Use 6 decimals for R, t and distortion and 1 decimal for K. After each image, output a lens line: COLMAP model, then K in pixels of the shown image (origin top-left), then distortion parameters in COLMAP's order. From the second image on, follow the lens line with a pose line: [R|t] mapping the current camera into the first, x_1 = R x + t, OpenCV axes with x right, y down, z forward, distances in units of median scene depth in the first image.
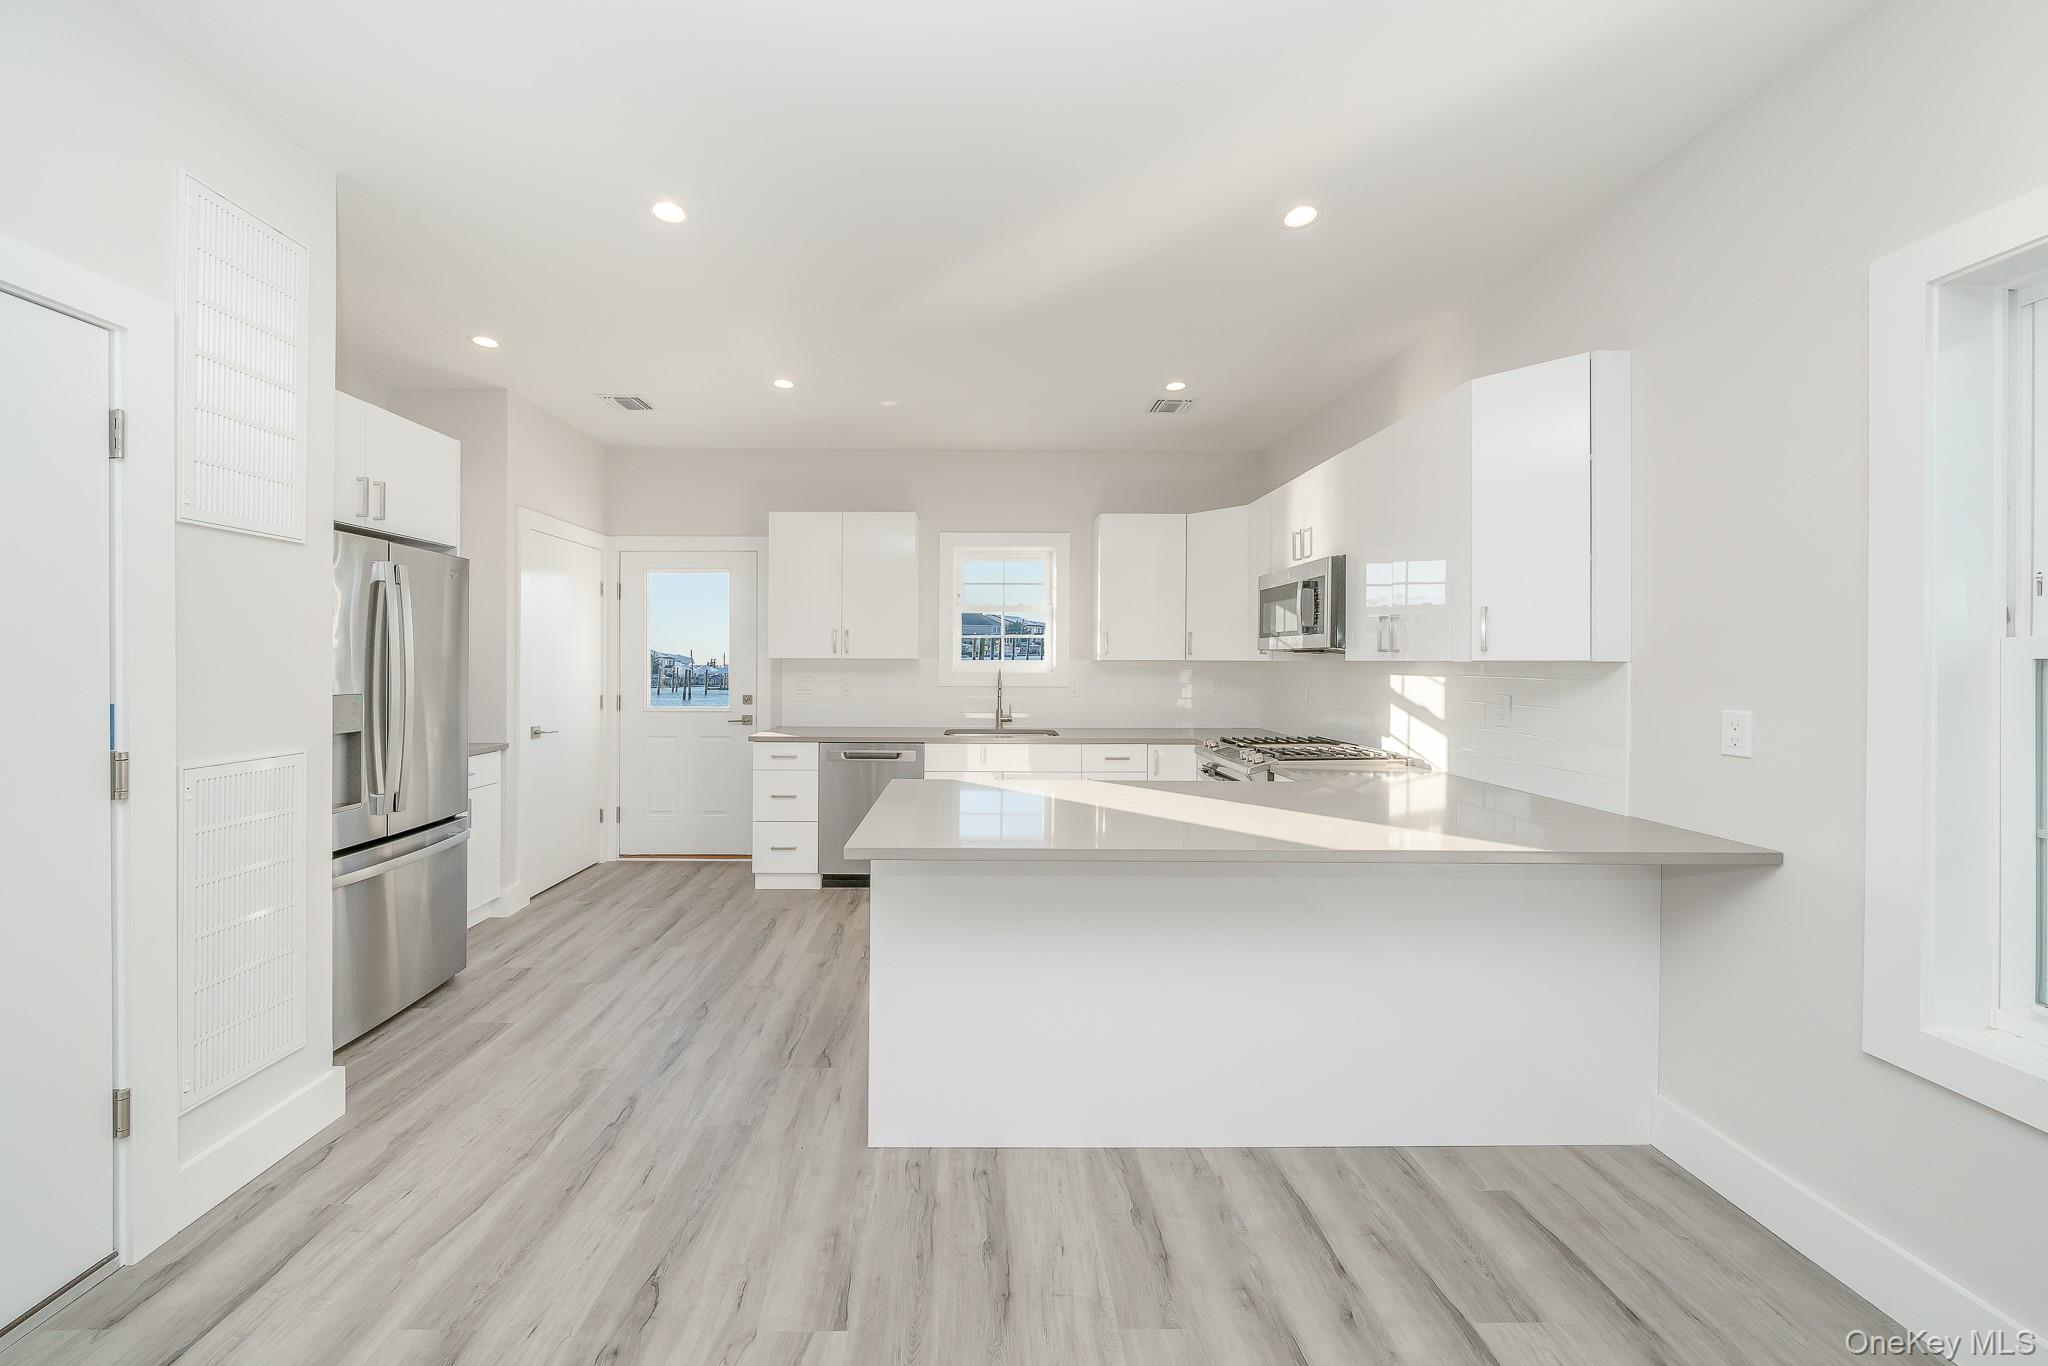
lens RADIAL K [[755.6, 0, 1025.1], [0, 755.6, 666.9], [0, 0, 1]] dist [-0.002374, 0.000392]
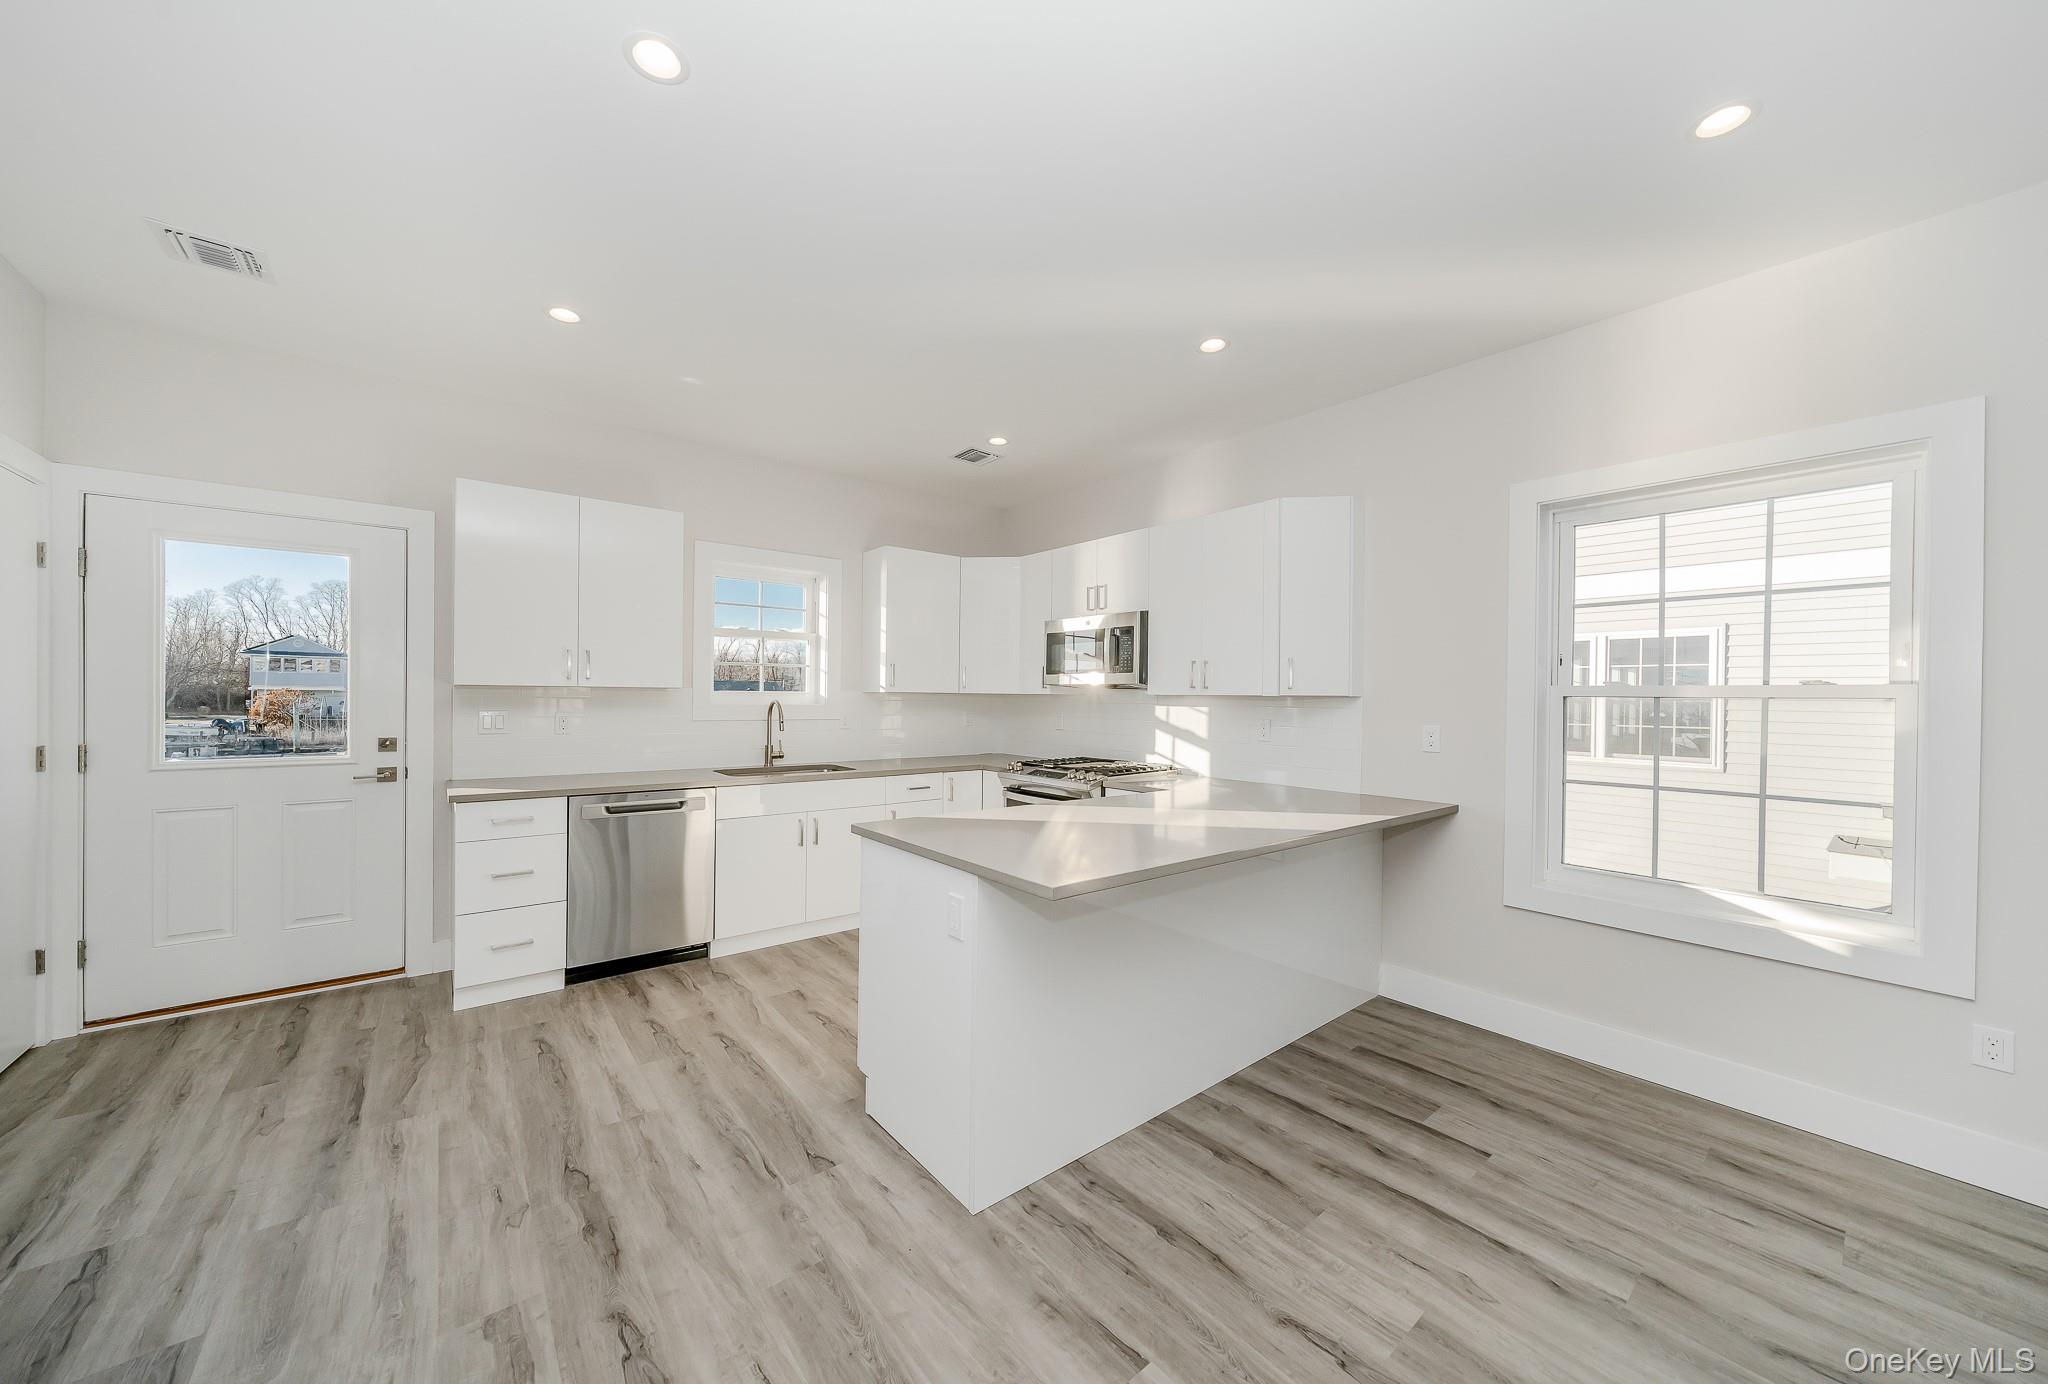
lens RADIAL K [[719.6, 0, 1032.9], [0, 719.6, 708.2], [0, 0, 1]] dist [-0.002715, 0.000212]
pose [[0.773494, -0.003286, 0.633795, -0.459643], [-0.003787, 0.999945, 0.009806, 0.002910], [-0.633792, -0.009985, 0.773439, 0.178874]]
